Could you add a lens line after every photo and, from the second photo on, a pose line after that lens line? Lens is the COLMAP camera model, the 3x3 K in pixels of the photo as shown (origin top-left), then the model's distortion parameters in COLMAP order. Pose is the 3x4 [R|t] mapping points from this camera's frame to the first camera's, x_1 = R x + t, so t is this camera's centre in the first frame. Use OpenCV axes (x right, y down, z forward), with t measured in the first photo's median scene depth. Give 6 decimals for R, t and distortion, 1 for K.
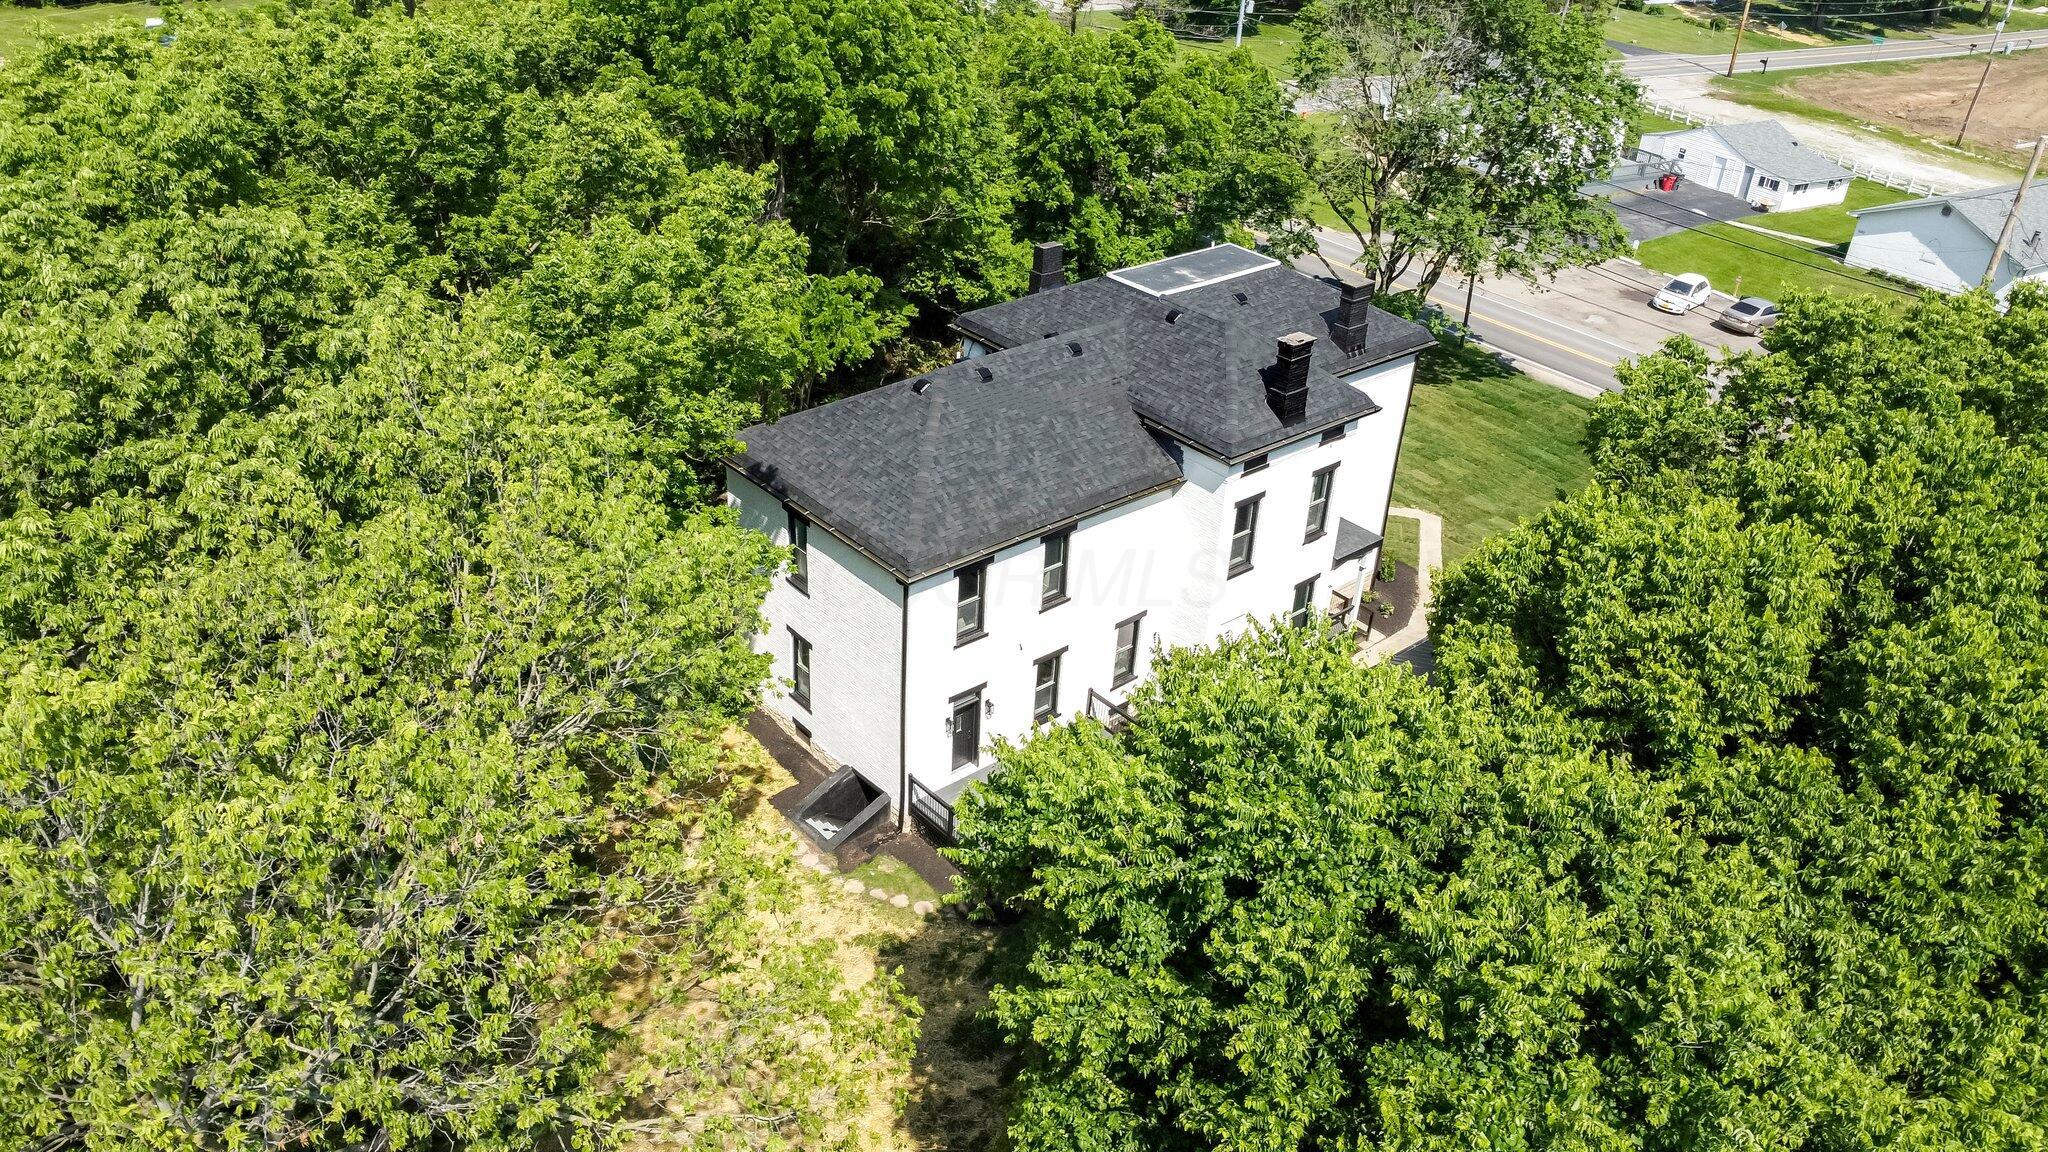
lens RADIAL K [[1476.9, 0, 1024.8], [0, 1476.9, 593.0], [0, 0, 1]] dist [-0.019526, -0.006380]
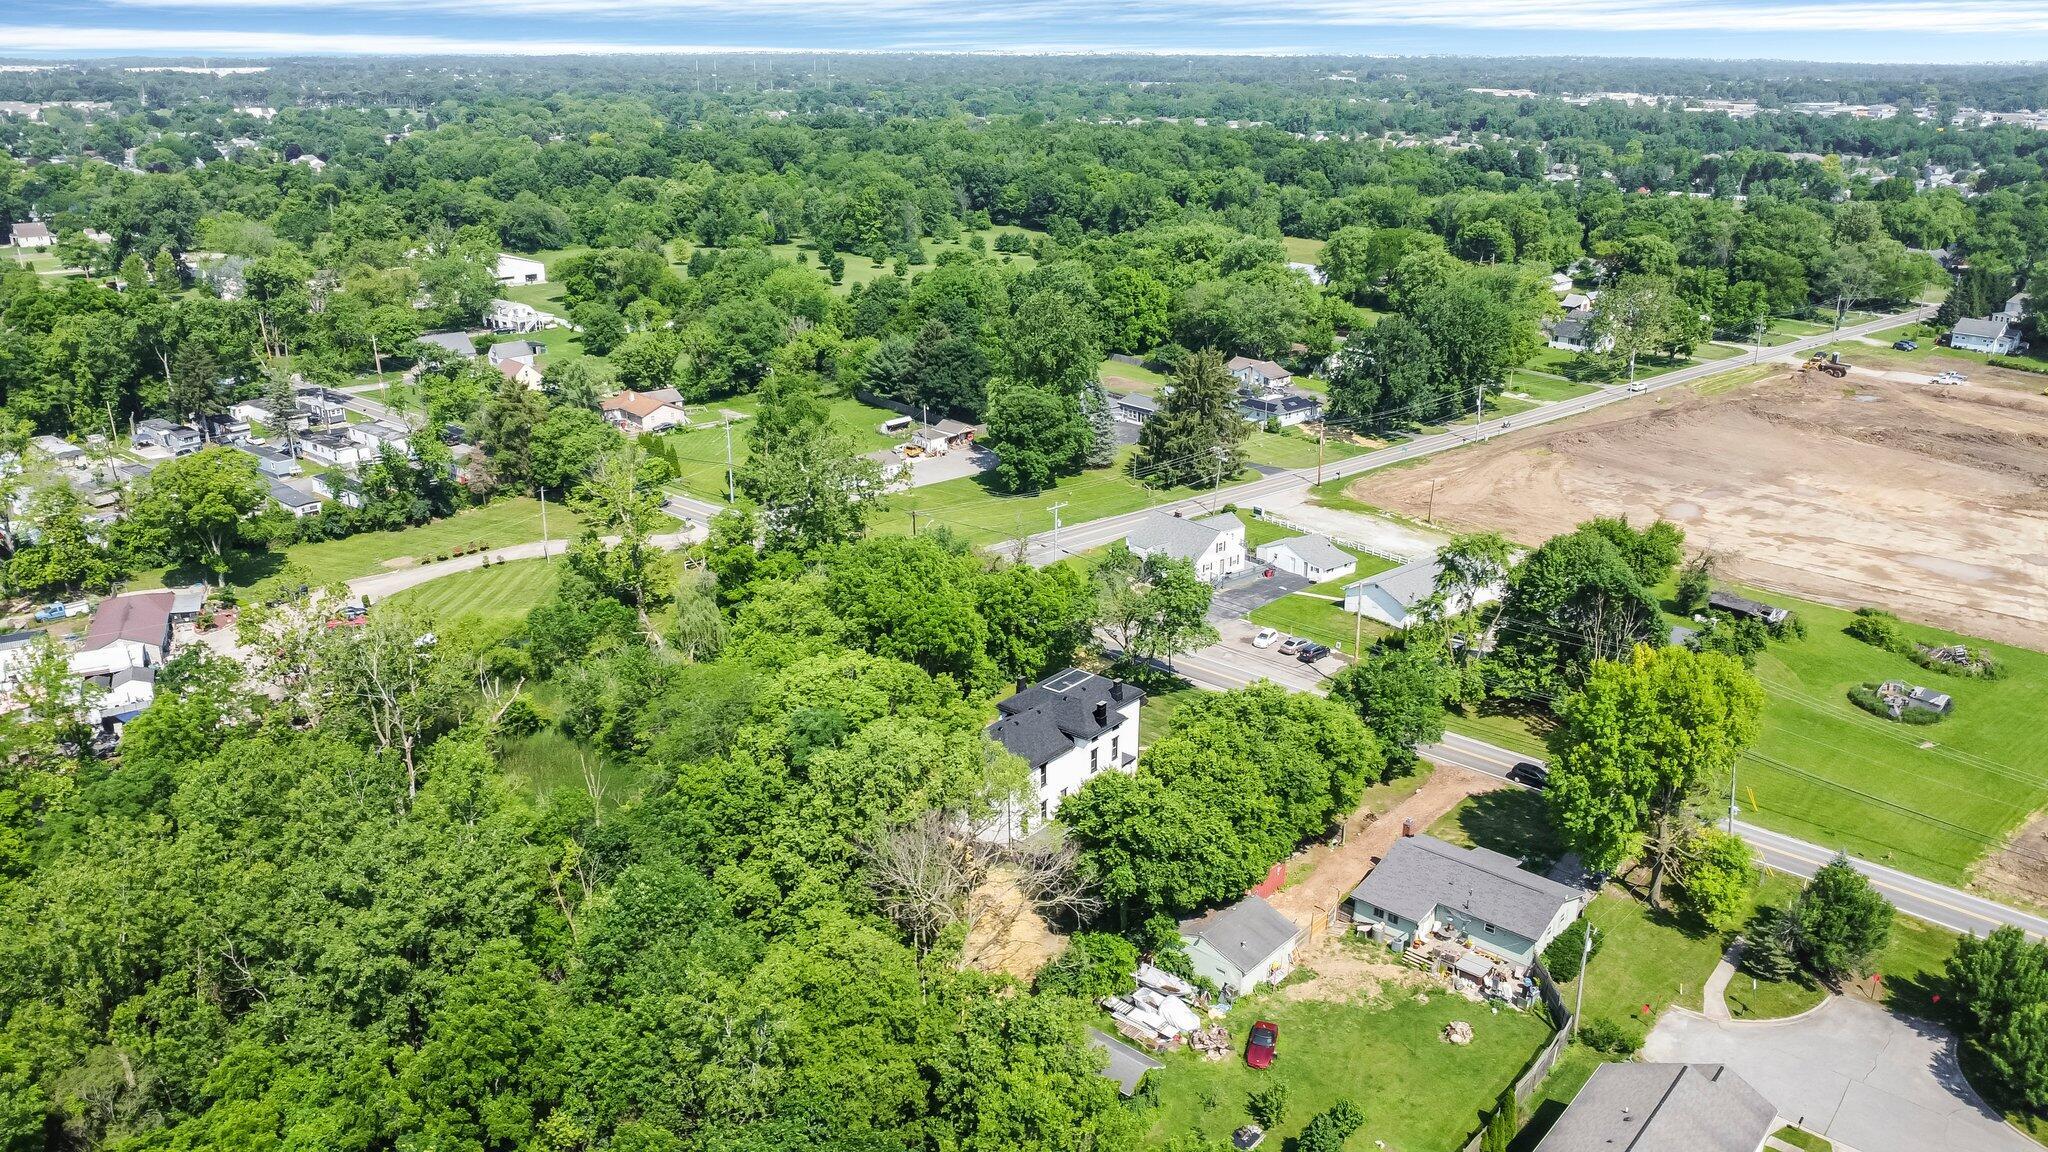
lens RADIAL K [[1476.9, 0, 1024.8], [0, 1476.9, 593.0], [0, 0, 1]] dist [-0.019526, -0.006380]
pose [[0.986156, -0.108679, 0.125241, -0.360243], [0.129840, 0.975871, -0.175550, 0.147605], [-0.103140, 0.189381, 0.976472, -2.178490]]
